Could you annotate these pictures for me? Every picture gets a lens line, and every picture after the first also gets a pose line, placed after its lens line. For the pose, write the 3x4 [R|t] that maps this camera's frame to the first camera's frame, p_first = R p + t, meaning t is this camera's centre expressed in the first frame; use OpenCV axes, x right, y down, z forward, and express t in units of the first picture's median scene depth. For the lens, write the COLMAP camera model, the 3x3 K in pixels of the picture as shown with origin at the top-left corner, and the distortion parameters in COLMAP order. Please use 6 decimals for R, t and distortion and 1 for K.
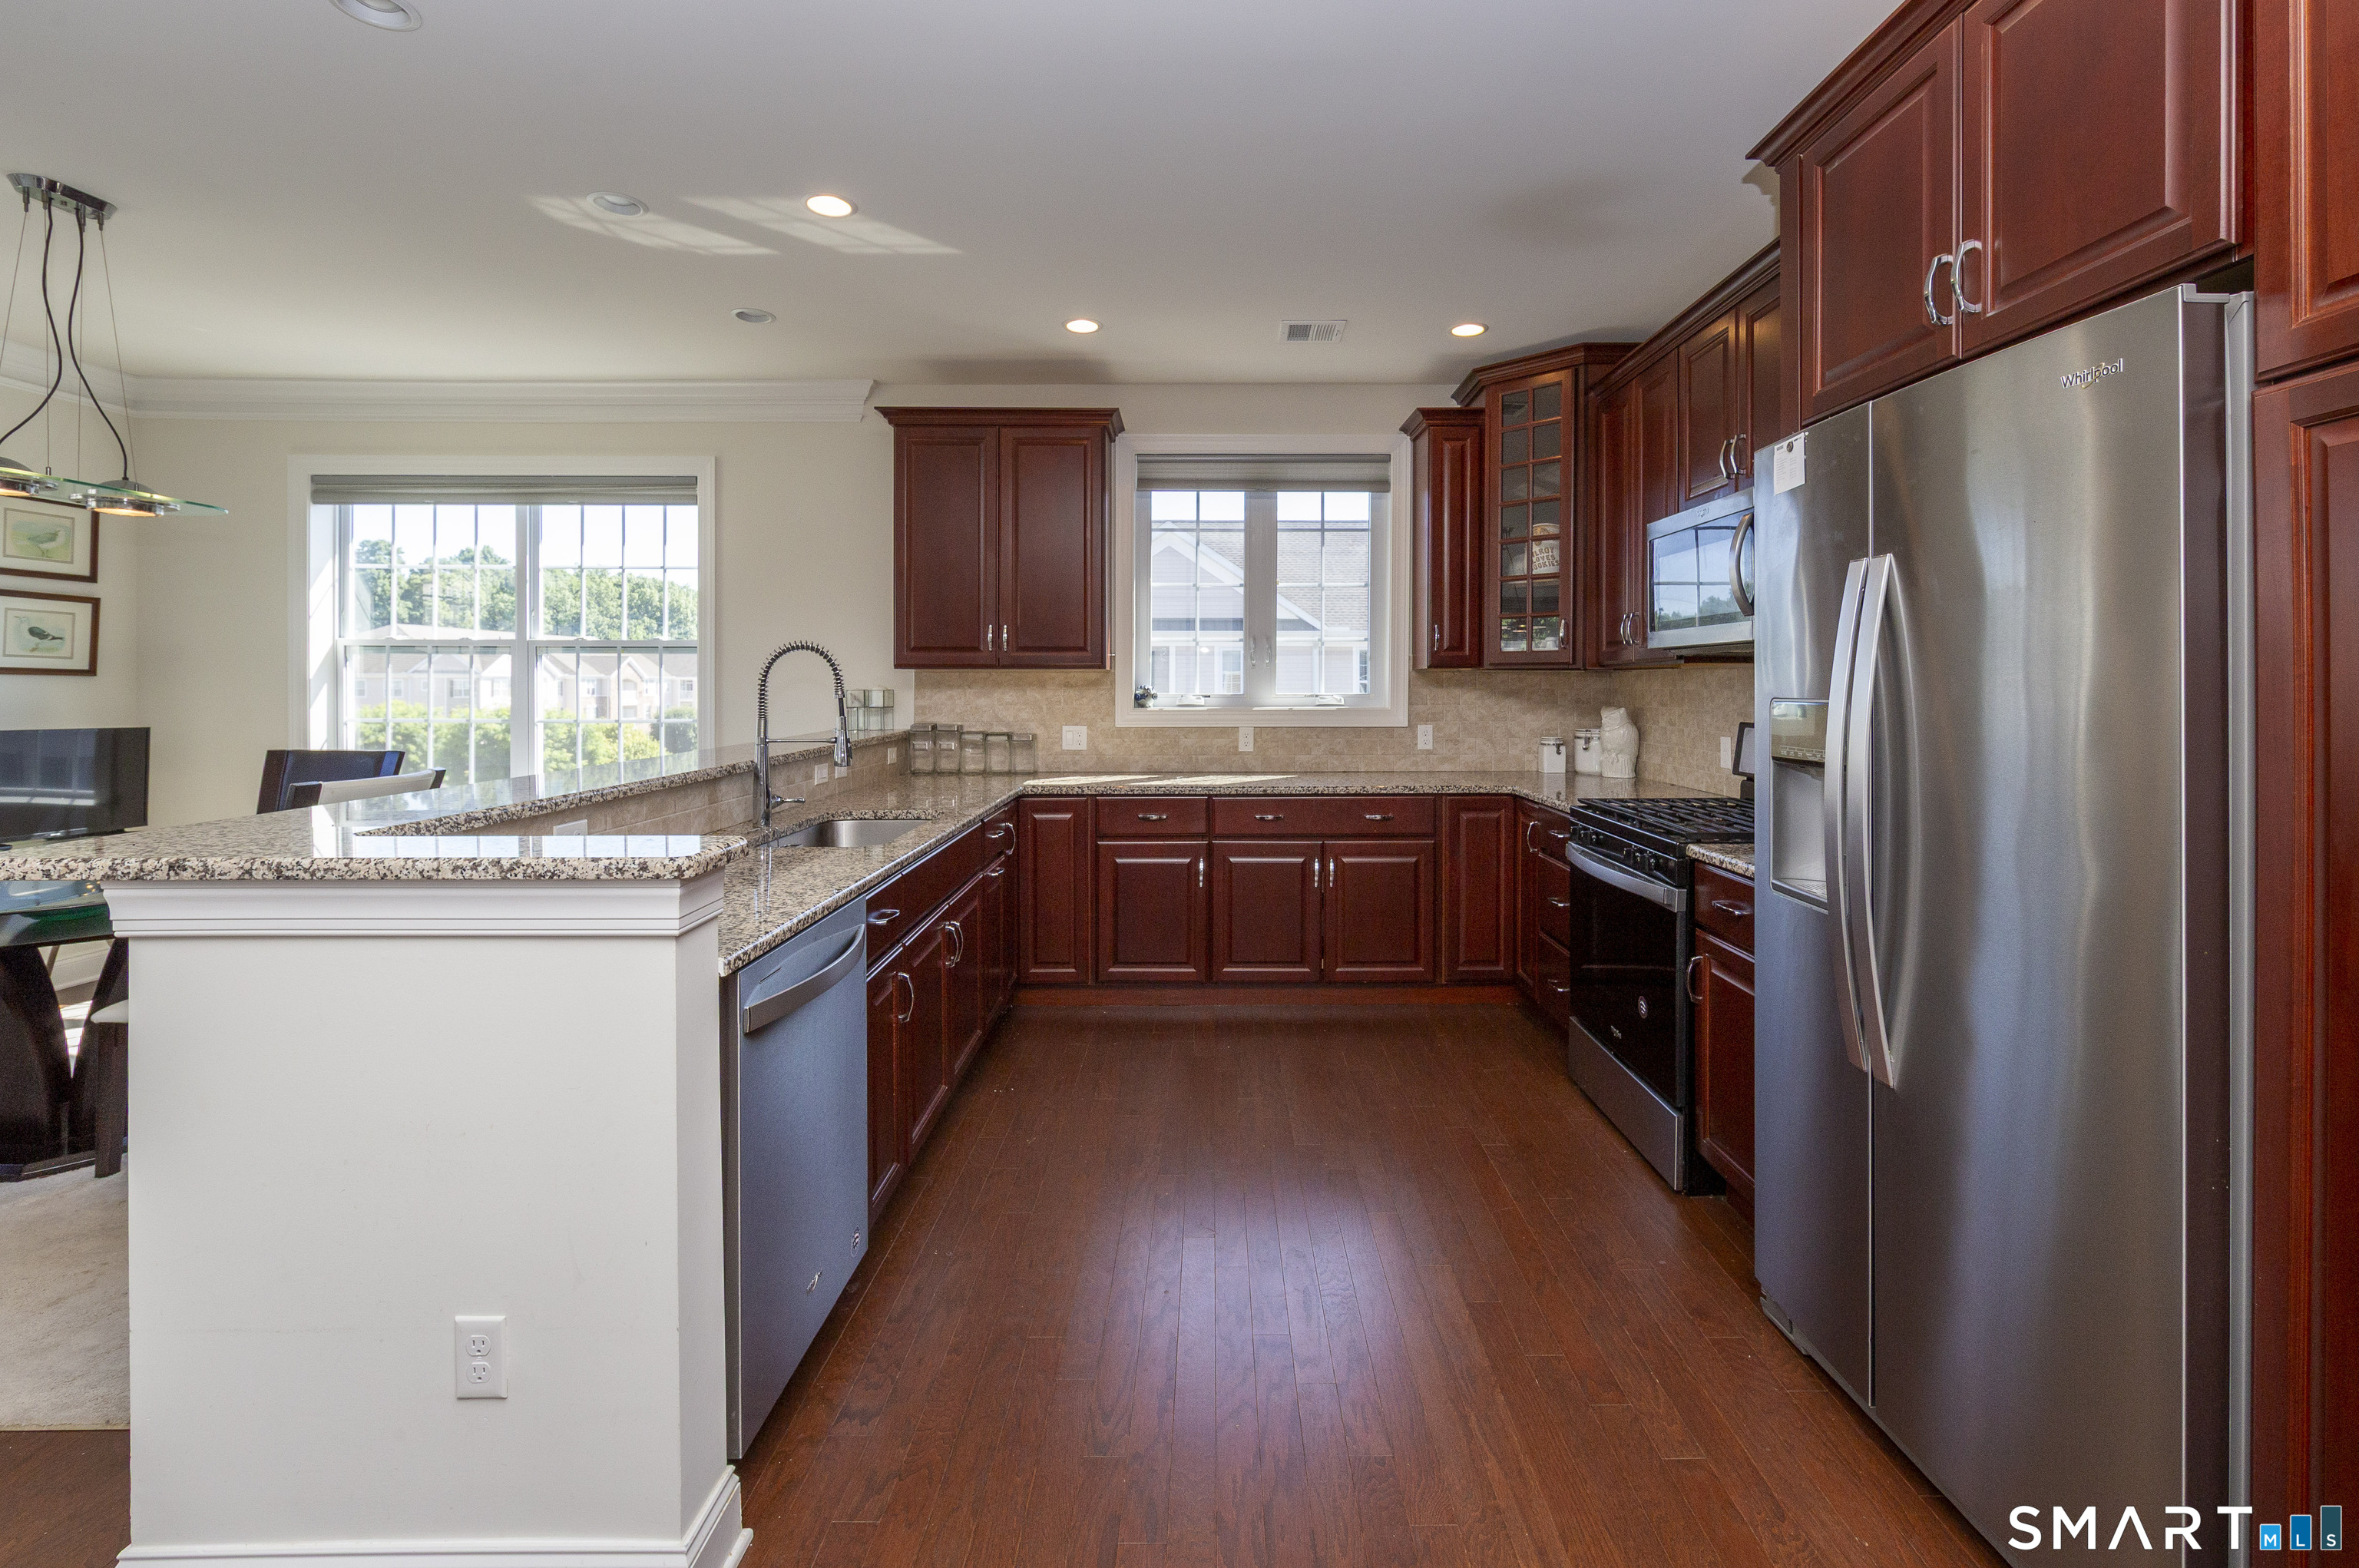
lens RADIAL K [[1017.0, 0, 1229.4], [0, 1017.0, 685.4], [0, 0, 1]] dist [-0.001507, -0.000550]
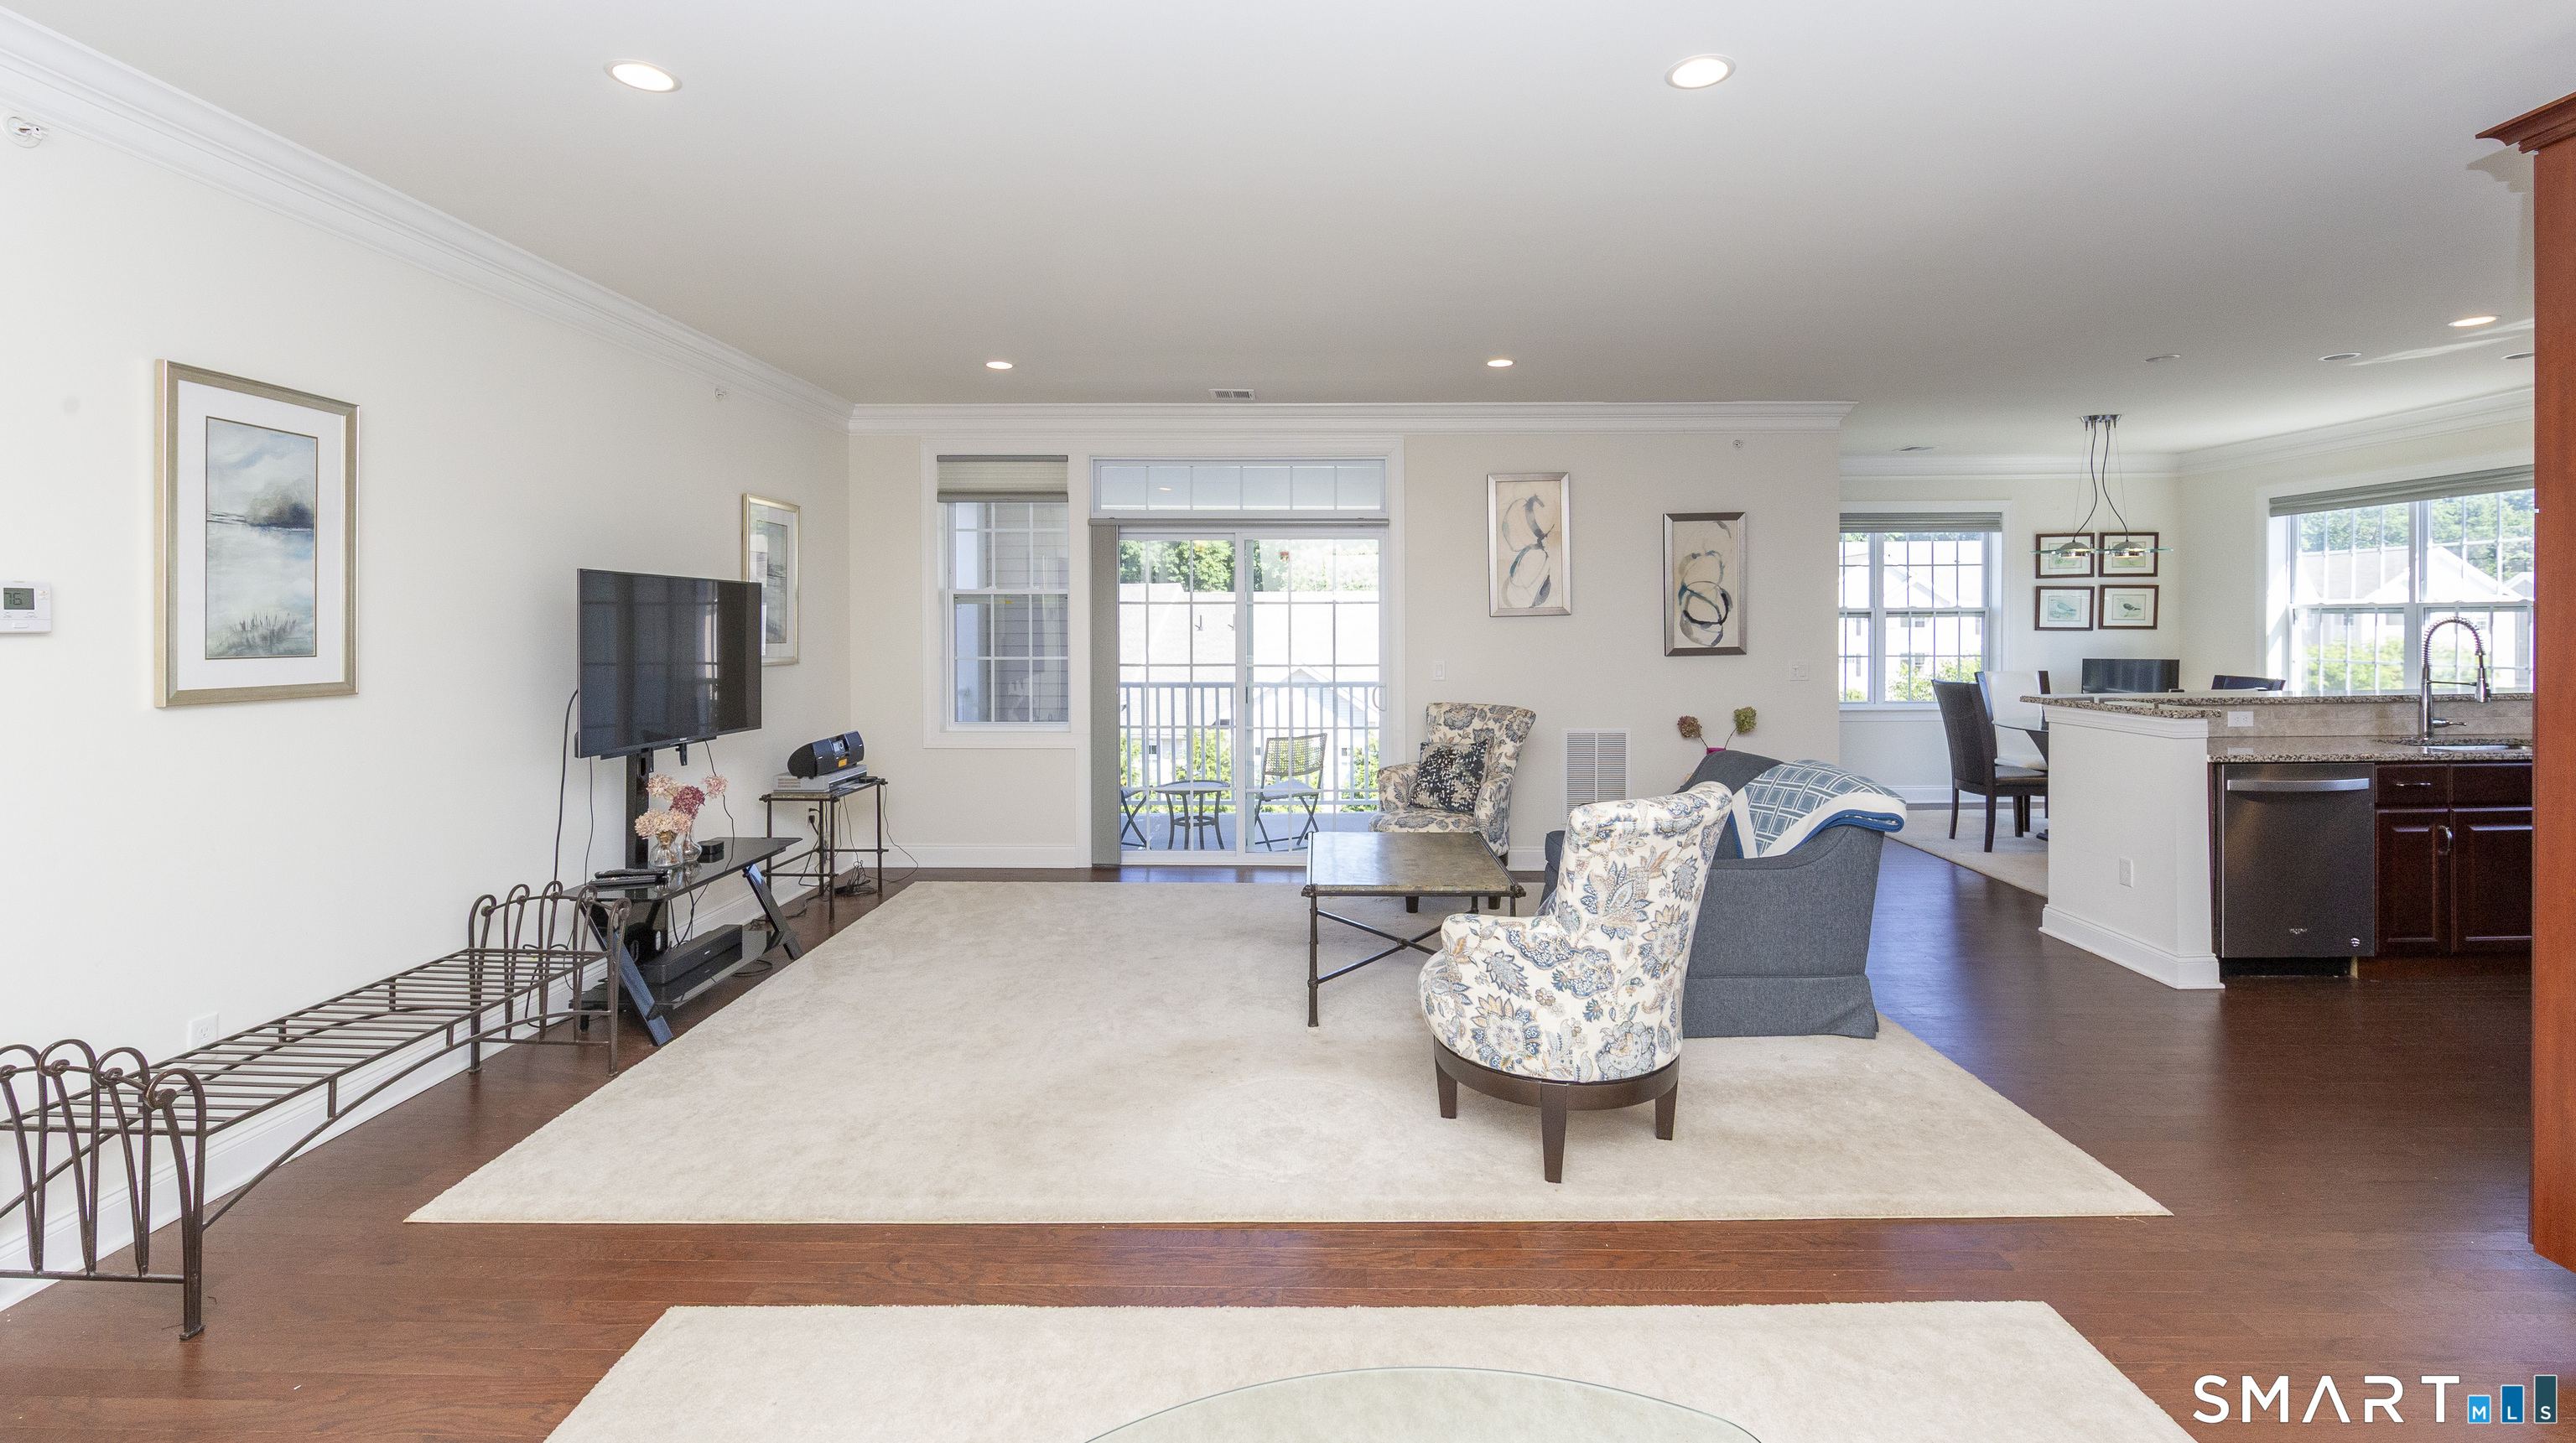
lens RADIAL K [[1067.0, 0, 1308.0], [0, 1067.0, 625.7], [0, 0, 1]] dist [-0.001778, 0.000308]
pose [[-0.031087, 0.002274, -0.999514, 0.755586], [0.007148, 0.999972, 0.002053, -0.029077], [0.999491, -0.007081, -0.031103, -0.404268]]
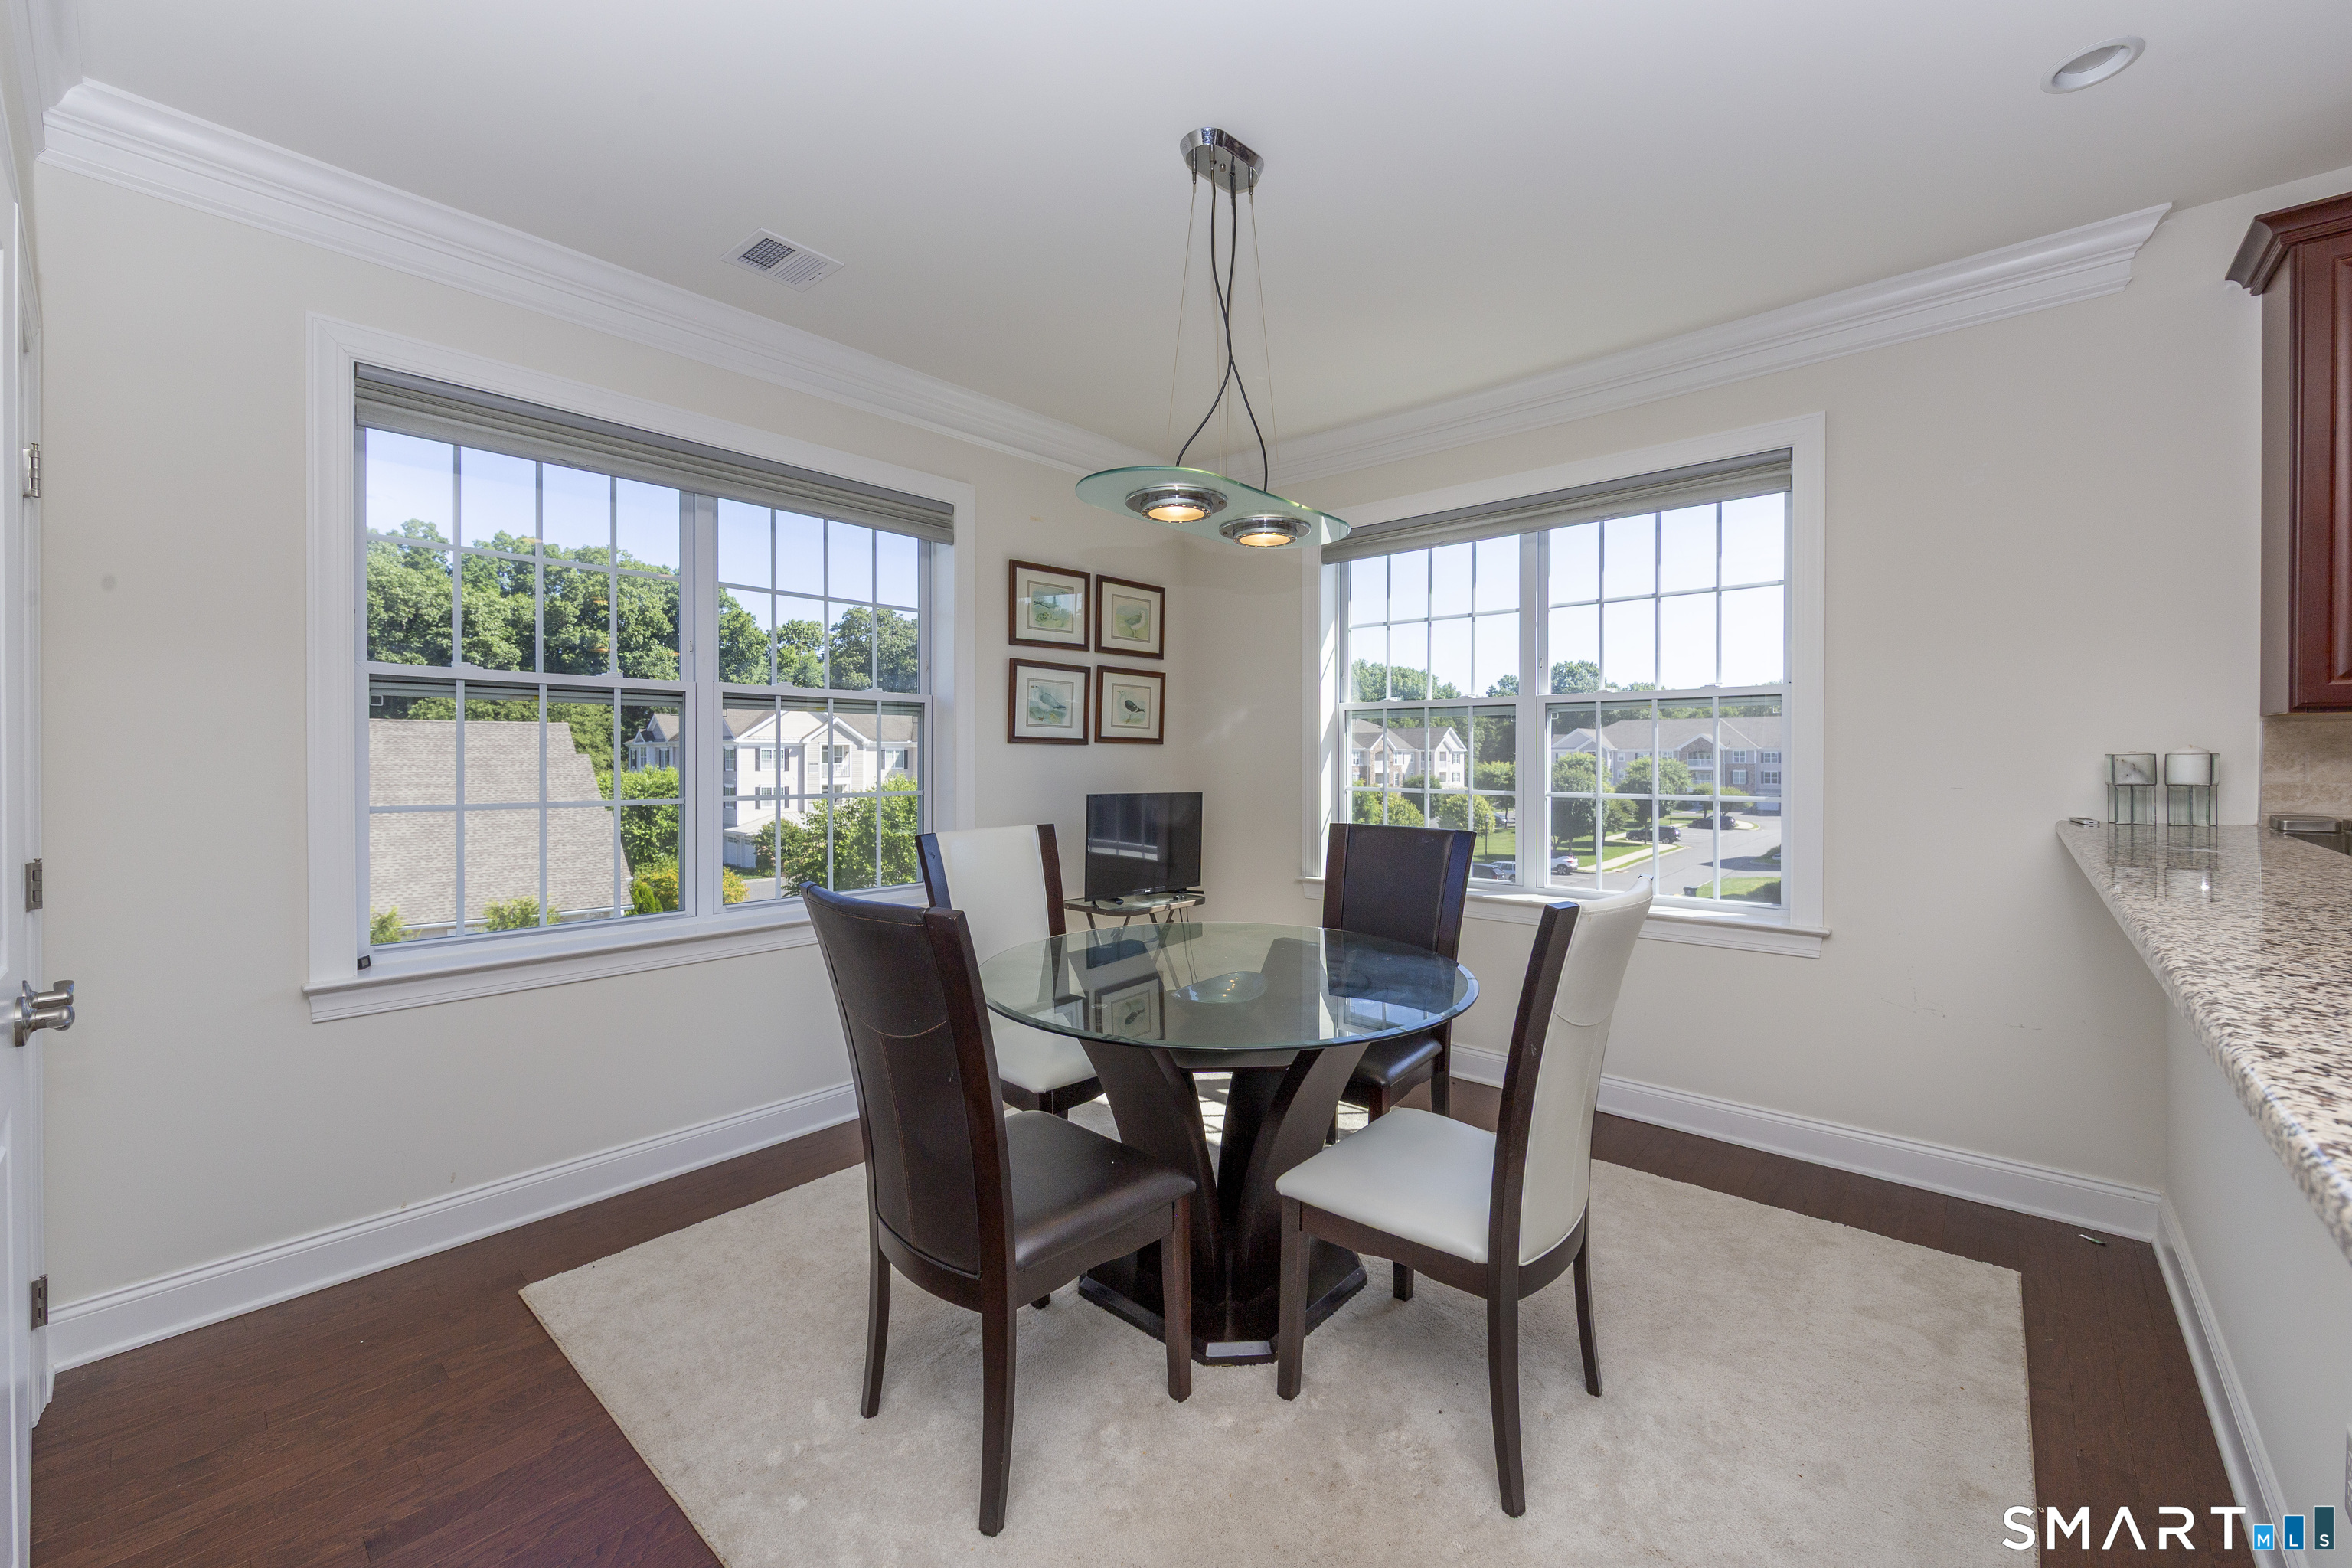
lens RADIAL K [[958.2, 0, 1176.0], [0, 958.2, 784.0], [0, 0, 1]] dist [-0.000548, -0.000020]
pose [[0.736720, 0.018987, -0.675931, -0.391098], [-0.000859, 0.999631, 0.027144, 0.005117], [0.676197, -0.019417, 0.736465, 0.236770]]
